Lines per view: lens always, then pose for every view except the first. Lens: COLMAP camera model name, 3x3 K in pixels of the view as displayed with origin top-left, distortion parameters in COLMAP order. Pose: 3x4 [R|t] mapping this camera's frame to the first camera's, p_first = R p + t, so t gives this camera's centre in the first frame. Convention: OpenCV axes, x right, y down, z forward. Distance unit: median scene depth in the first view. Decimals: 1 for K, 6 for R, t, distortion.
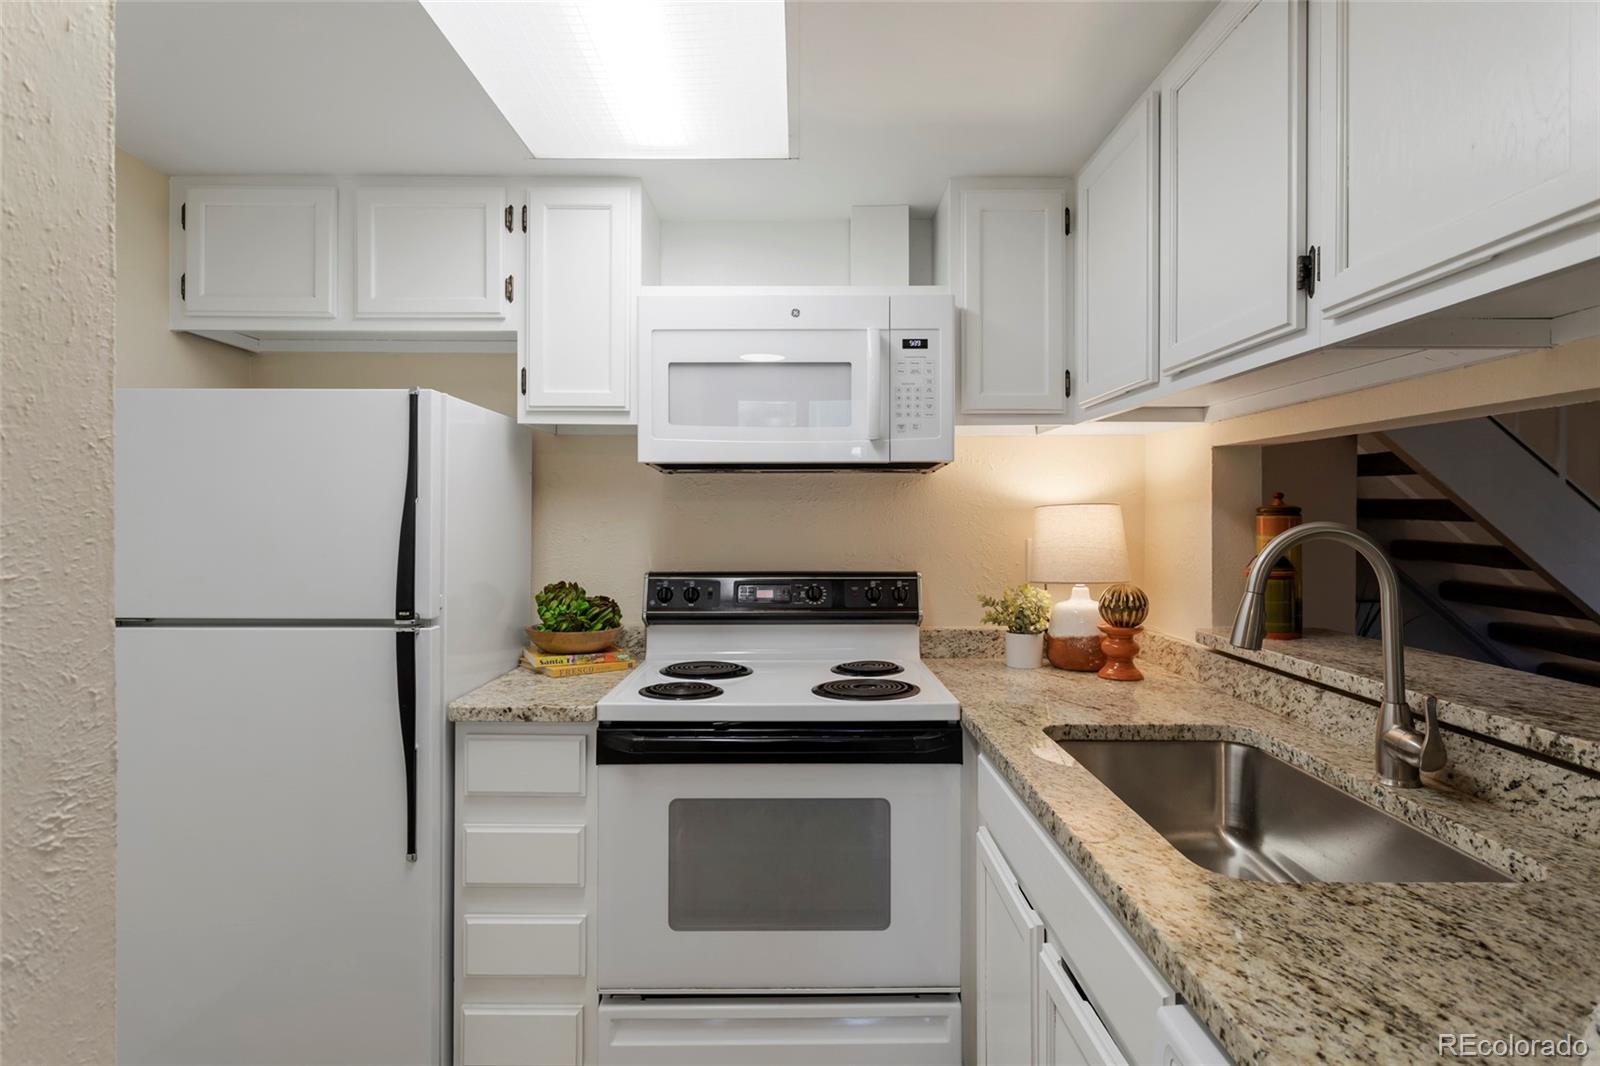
lens RADIAL K [[829.9, 0, 794.9], [0, 829.9, 516.7], [0, 0, 1]] dist [-0.012110, 0.000905]
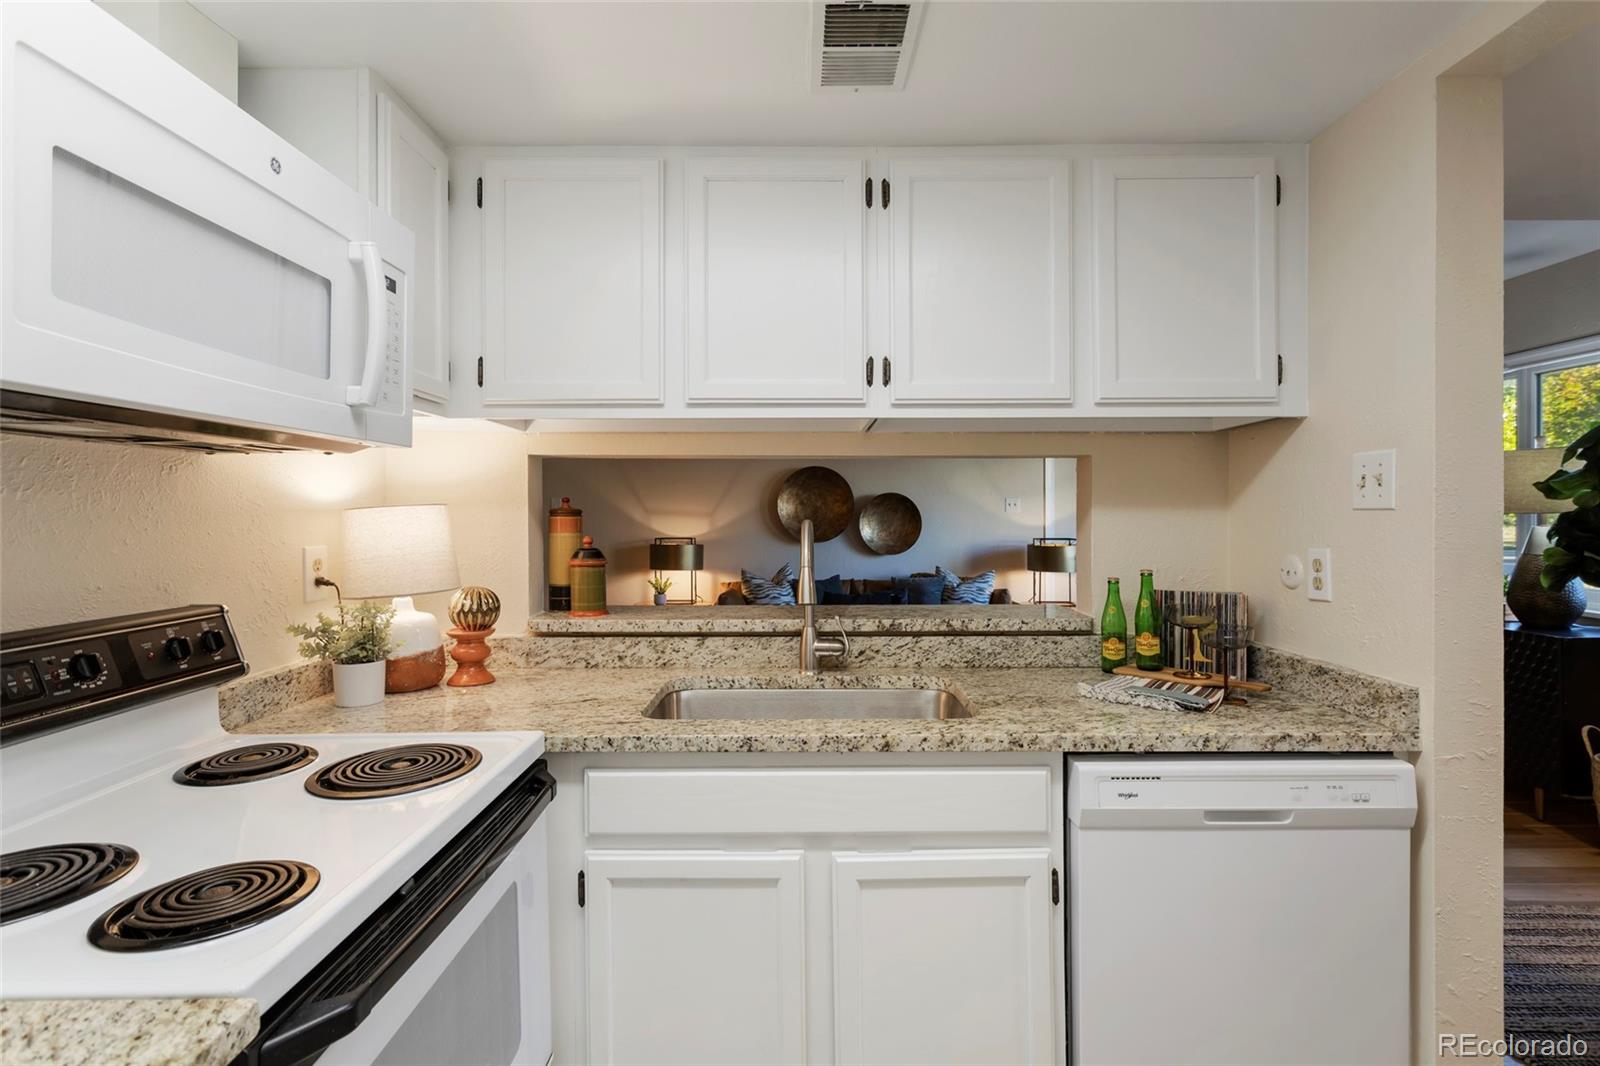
lens RADIAL K [[771.2, 0, 803.3], [0, 771.2, 529.0], [0, 0, 1]] dist [0.000826, 0.000868]
pose [[0.006364, -0.018802, 0.999803, -0.613132], [0.004994, 0.999811, 0.018770, -0.002845], [-0.999967, 0.004874, 0.006456, 0.721482]]
